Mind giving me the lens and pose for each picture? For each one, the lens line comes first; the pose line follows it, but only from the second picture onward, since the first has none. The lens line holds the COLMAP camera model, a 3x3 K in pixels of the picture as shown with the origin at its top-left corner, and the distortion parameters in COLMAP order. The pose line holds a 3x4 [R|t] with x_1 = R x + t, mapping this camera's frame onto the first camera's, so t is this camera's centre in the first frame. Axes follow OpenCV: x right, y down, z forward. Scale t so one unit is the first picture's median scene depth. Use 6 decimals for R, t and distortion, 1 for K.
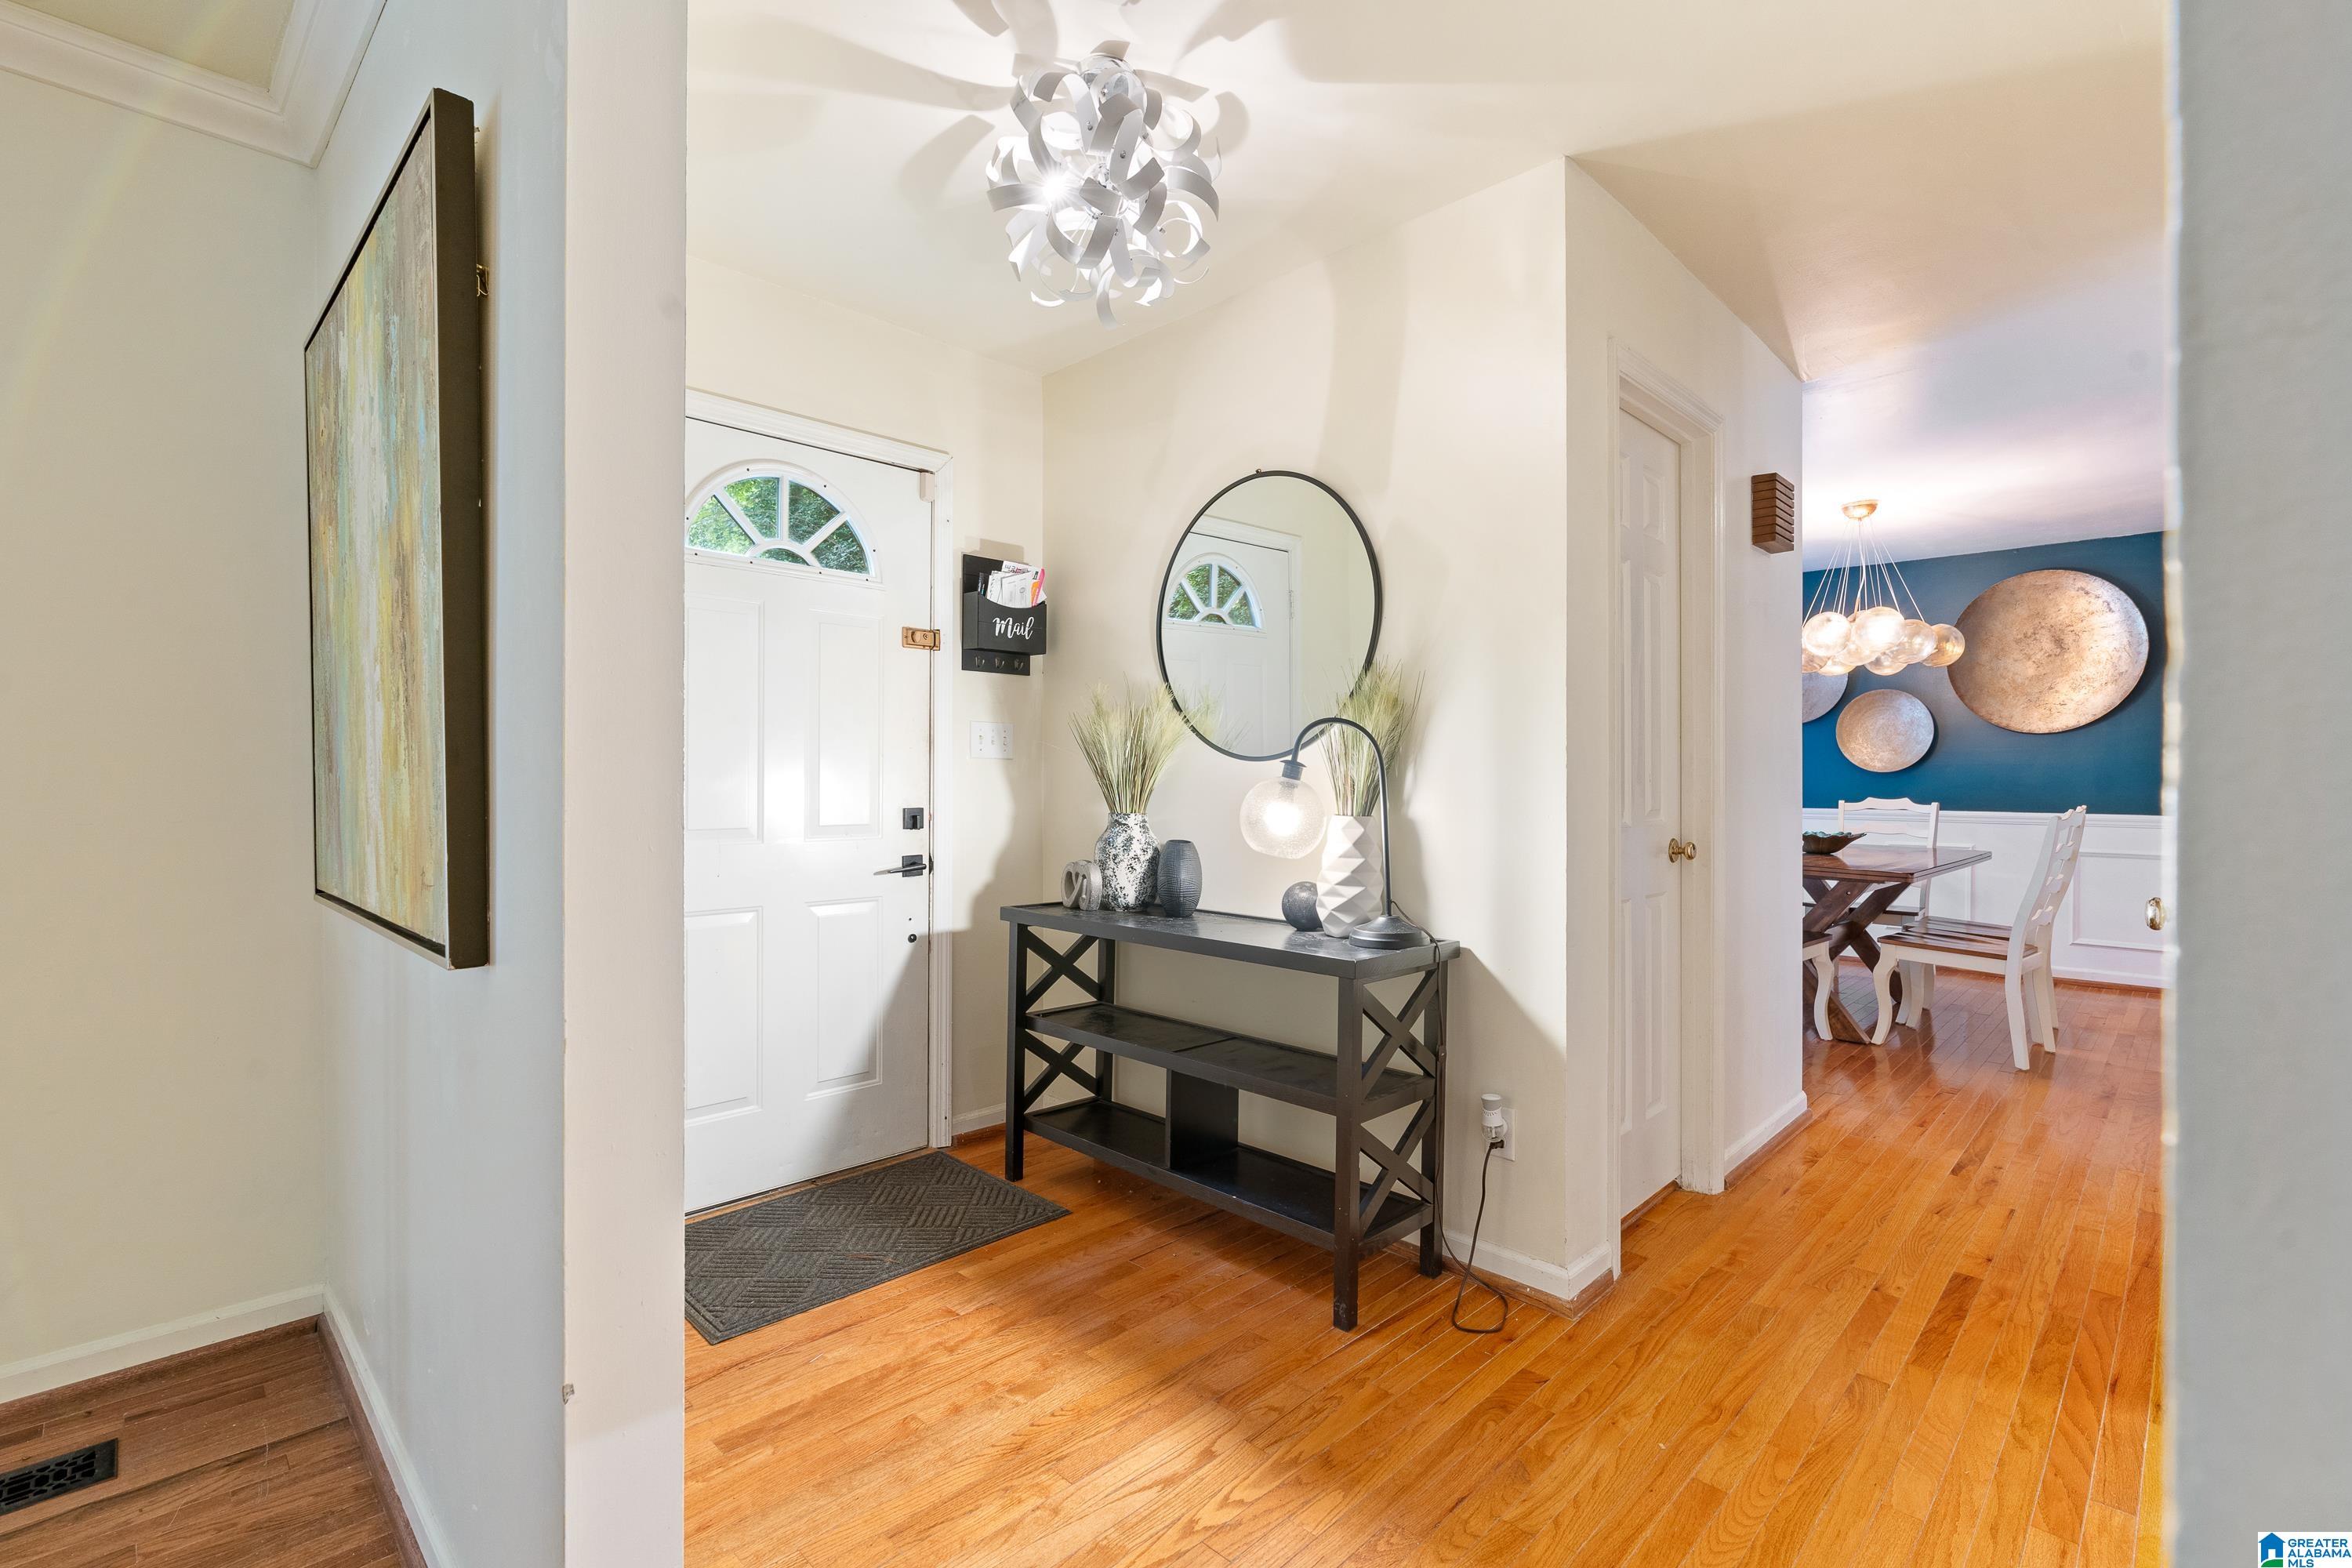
lens RADIAL K [[1068.2, 0, 1168.4], [0, 1068.2, 776.2], [0, 0, 1]] dist [-0.004362, 0.000998]
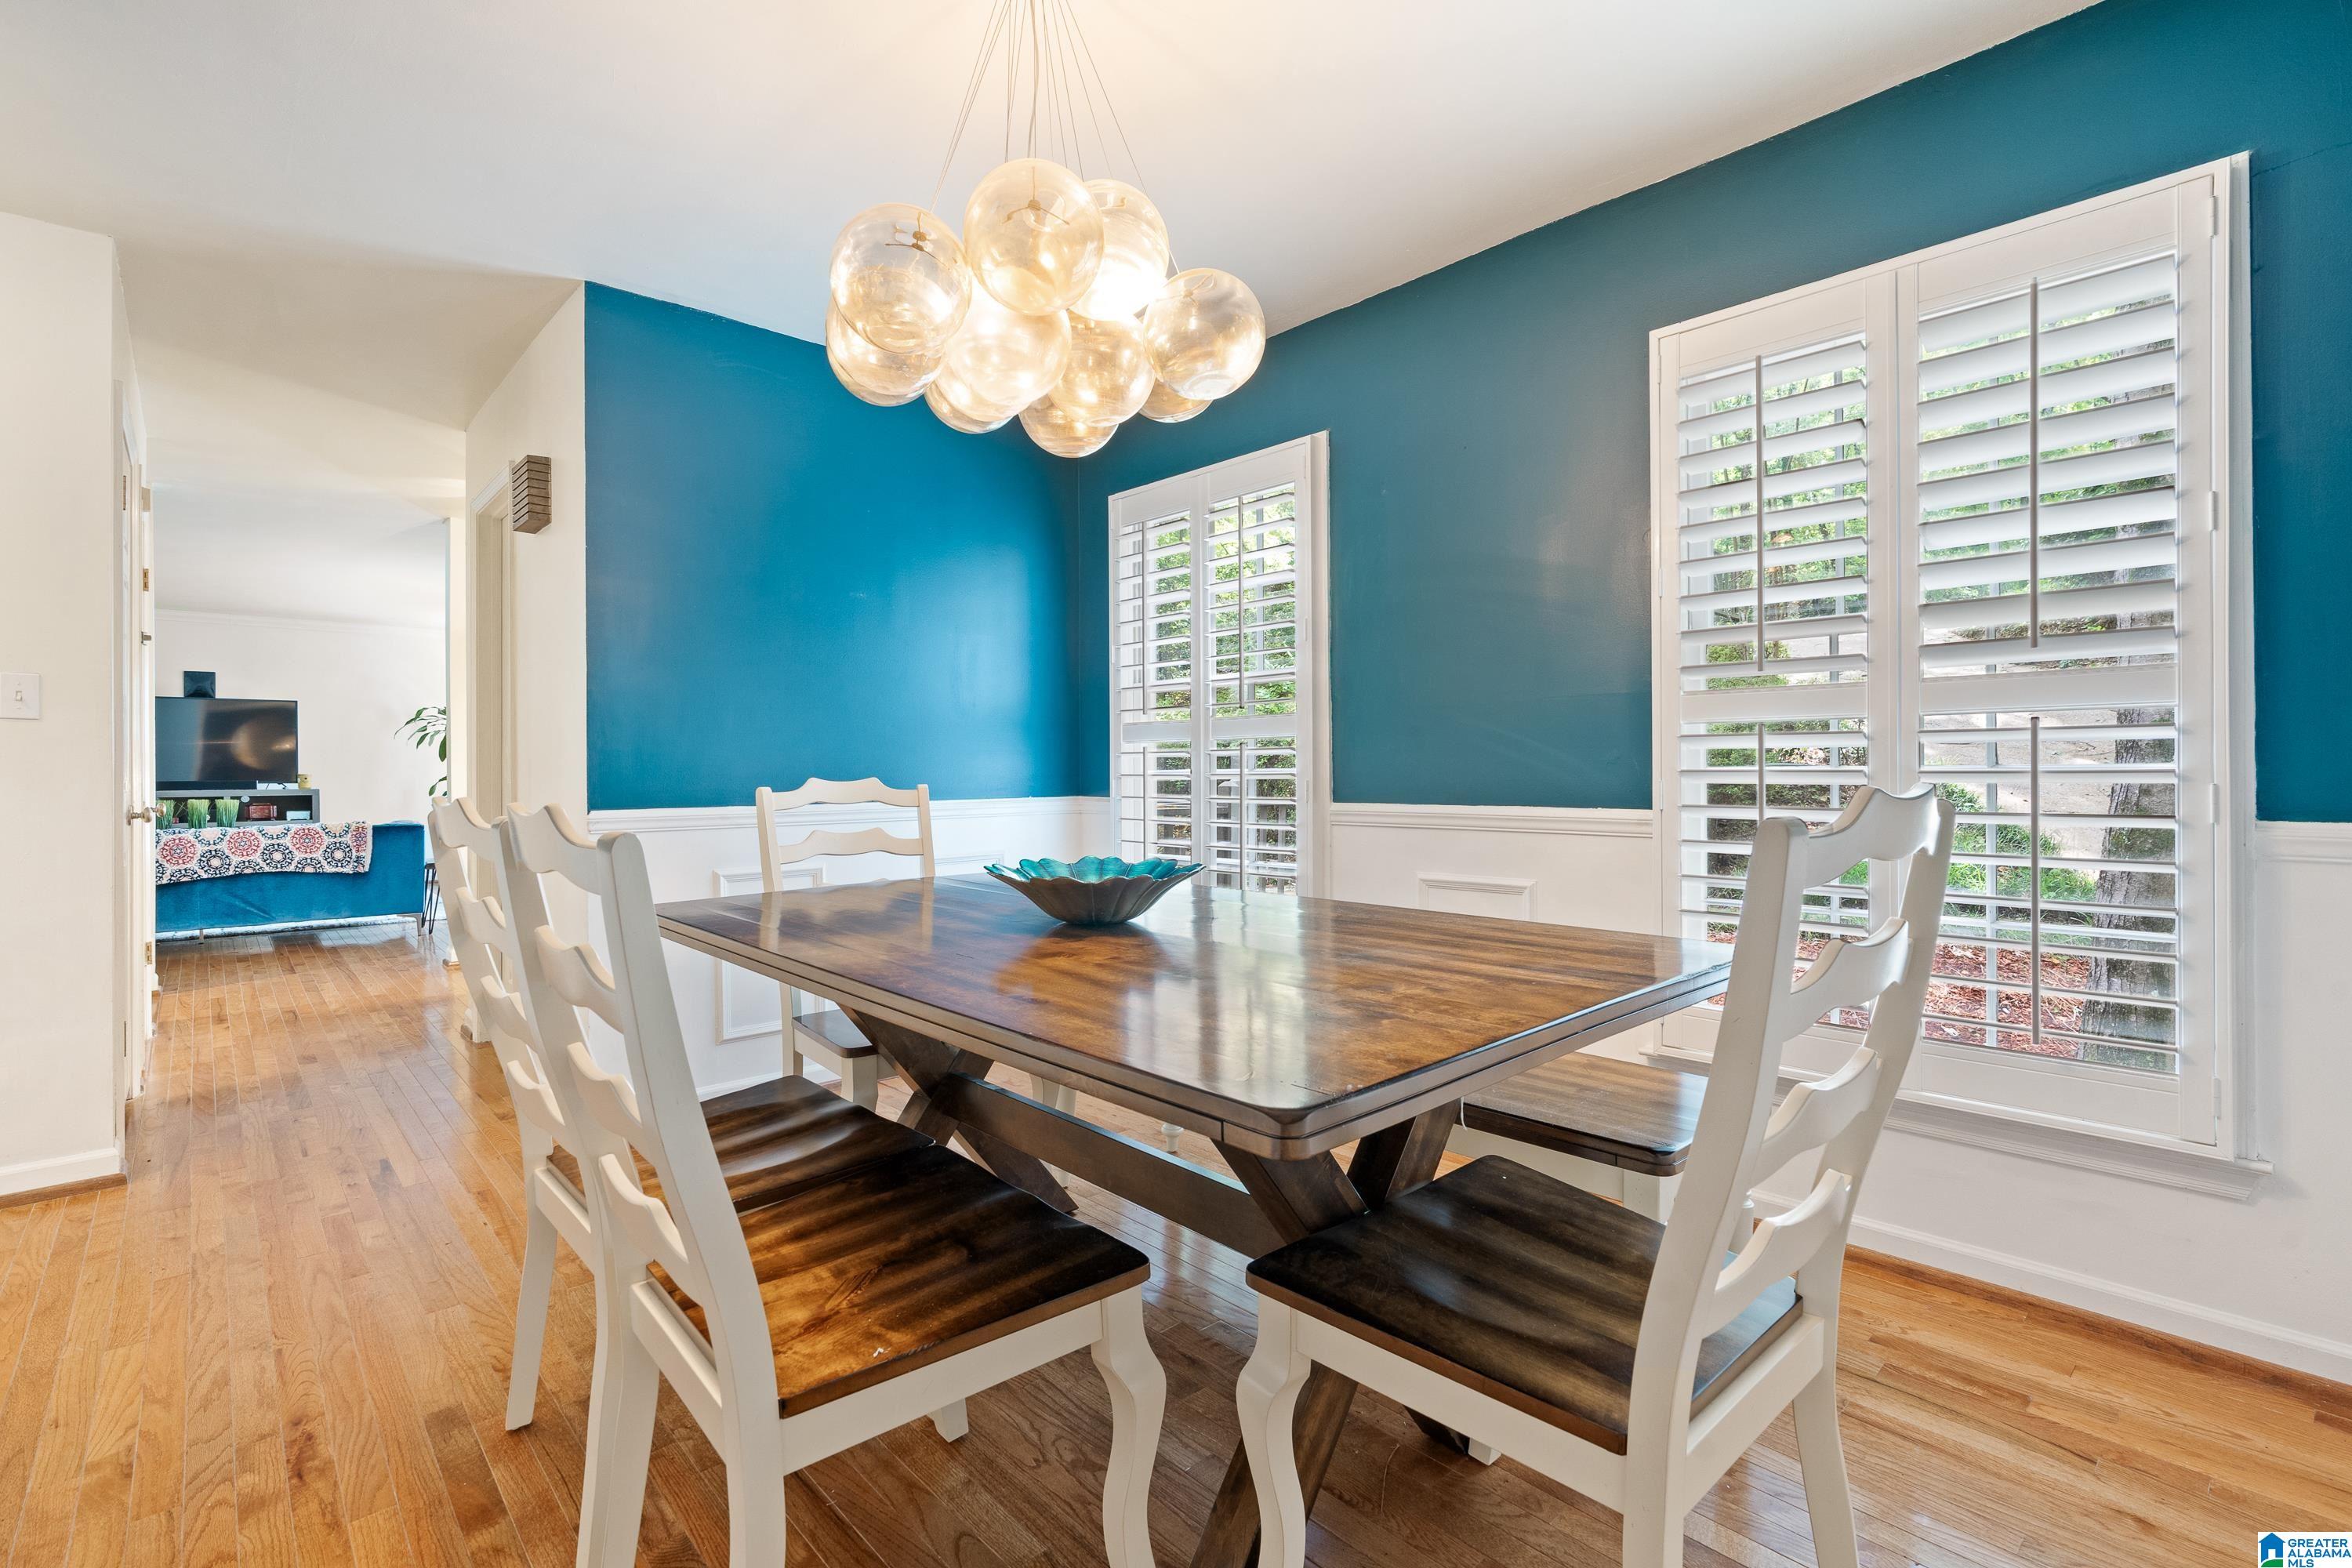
lens RADIAL K [[1068.2, 0, 1194.1], [0, 1068.2, 780.2], [0, 0, 1]] dist [-0.004362, 0.000998]
pose [[-0.041273, -0.001721, -0.999146, 1.225311], [-0.005514, 0.999984, -0.001495, 0.017912], [0.999133, 0.005447, -0.041282, 1.298072]]
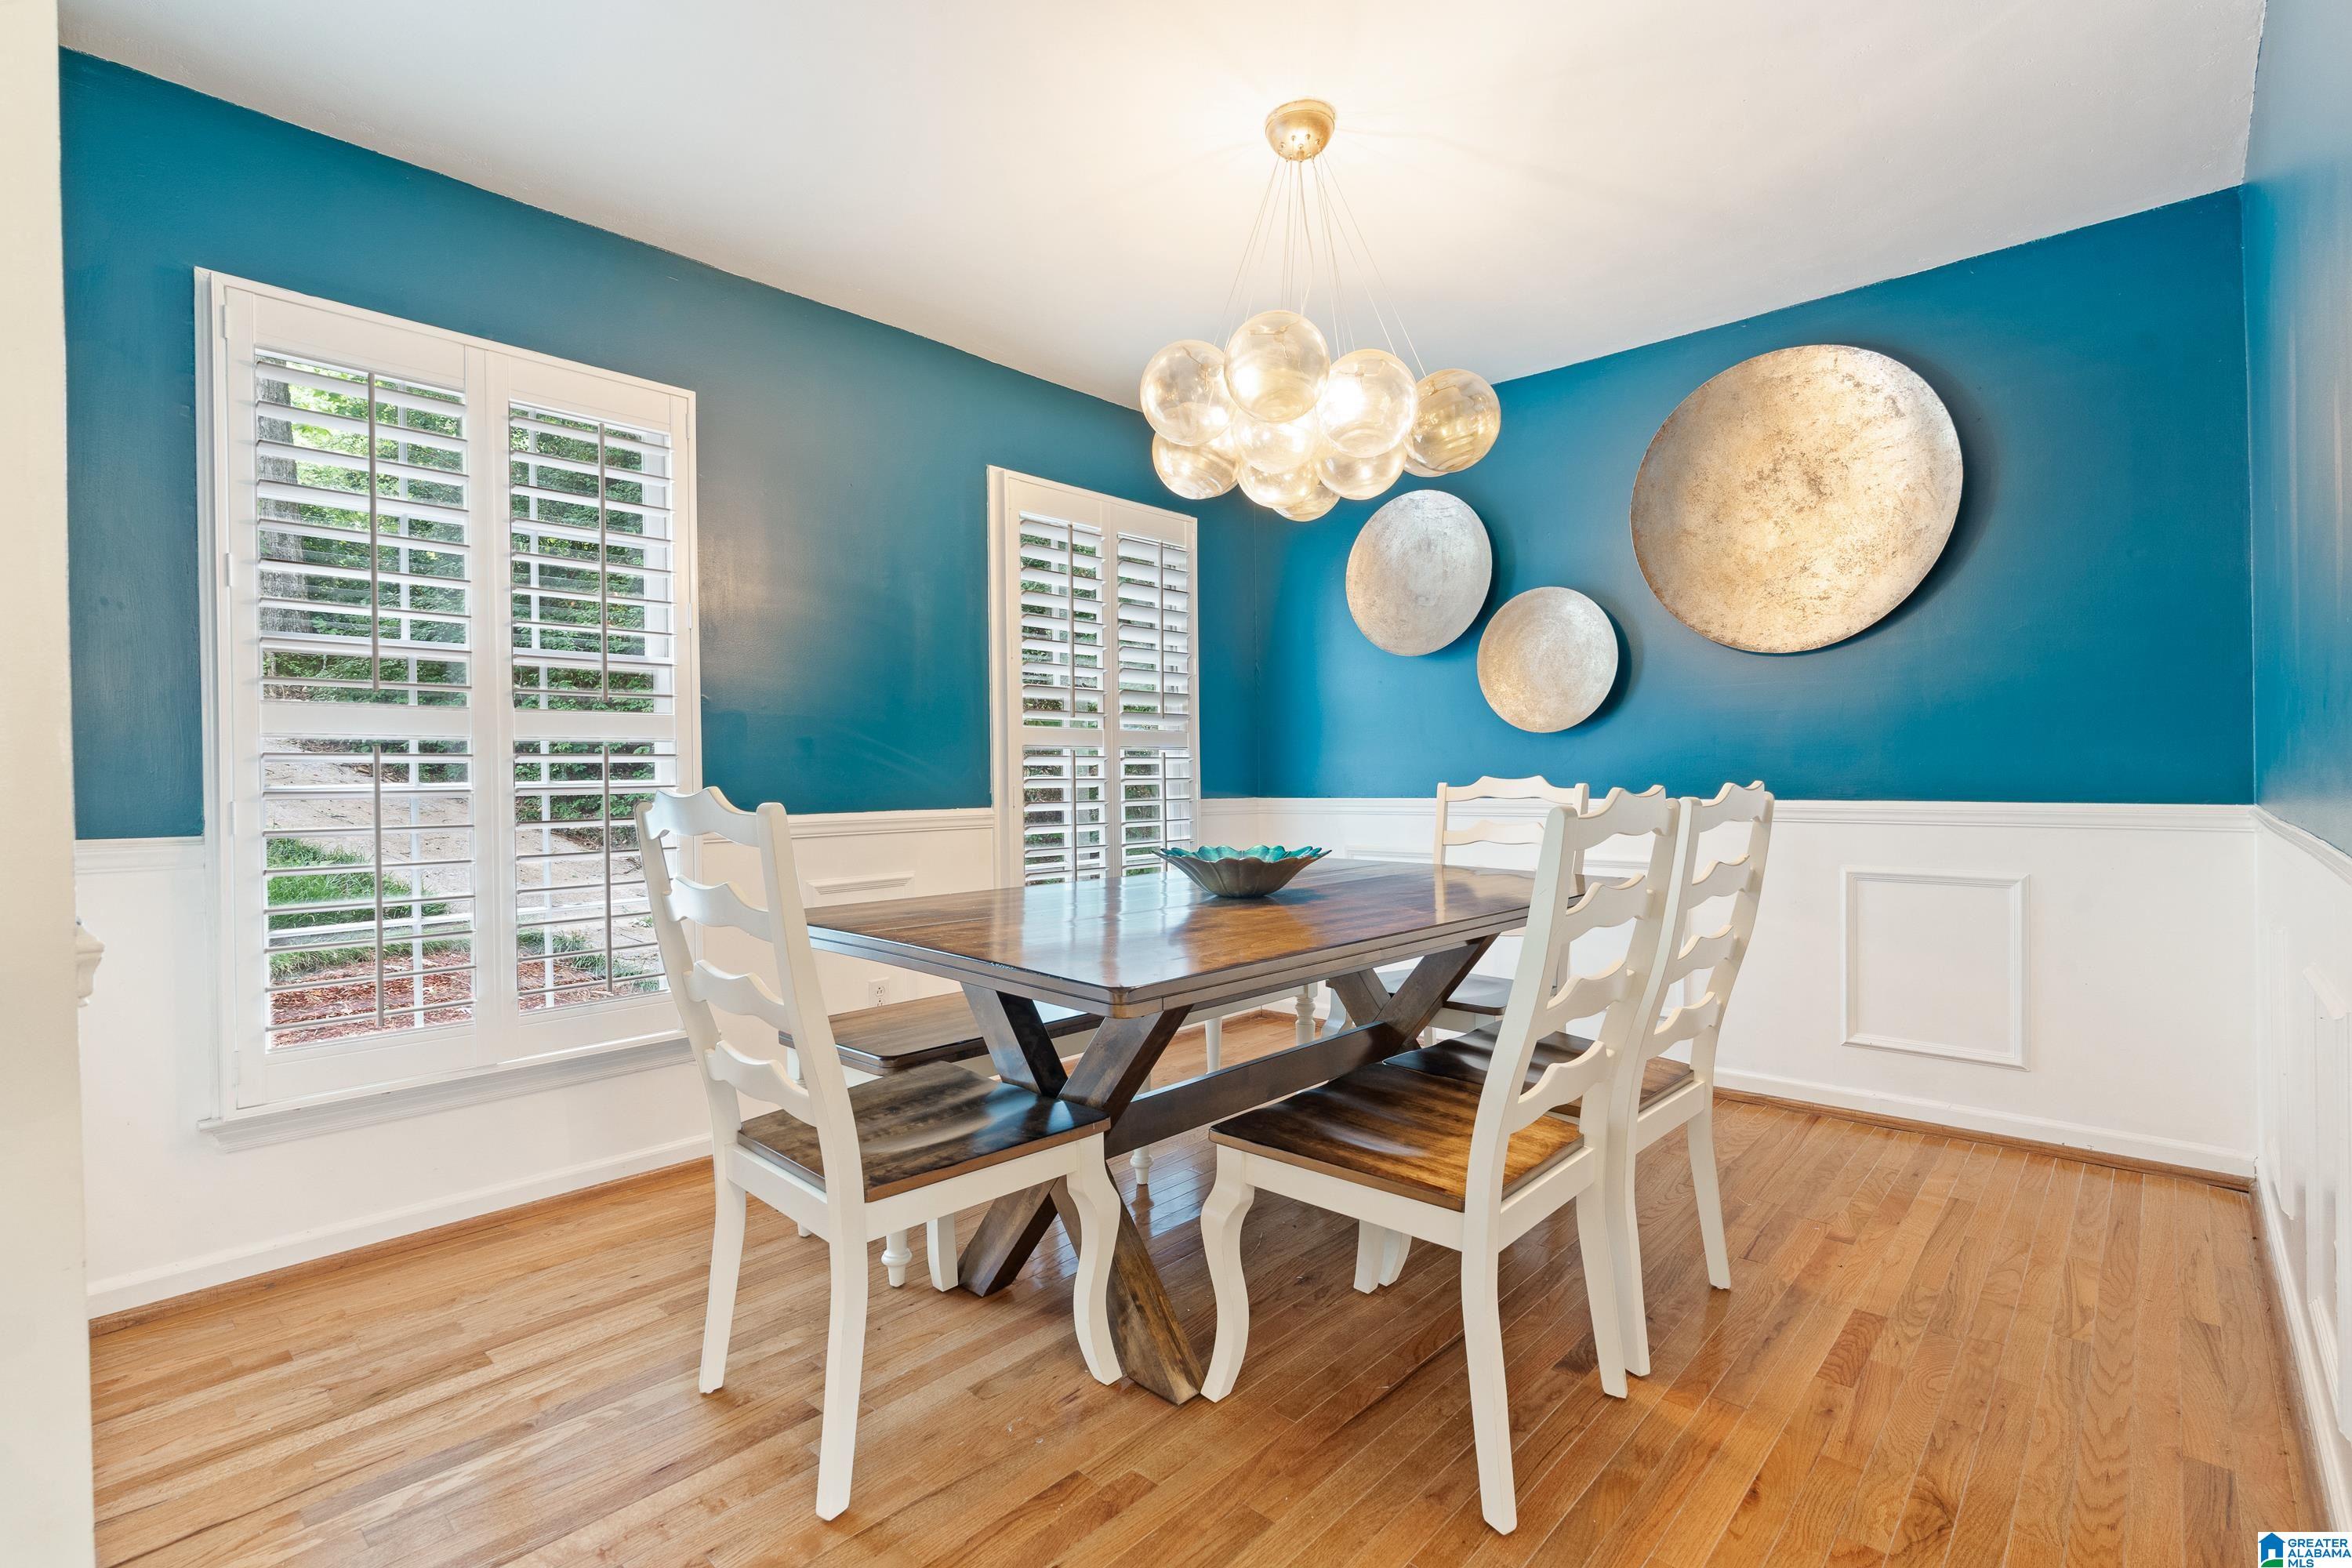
lens RADIAL K [[1068.2, 0, 1201.2], [0, 1068.2, 778.7], [0, 0, 1]] dist [-0.004362, 0.000998]
pose [[0.999073, -0.017956, 0.039116, 0.506999], [0.018113, 0.999829, -0.003684, 0.021121], [-0.039043, 0.004389, 0.999228, 0.477568]]
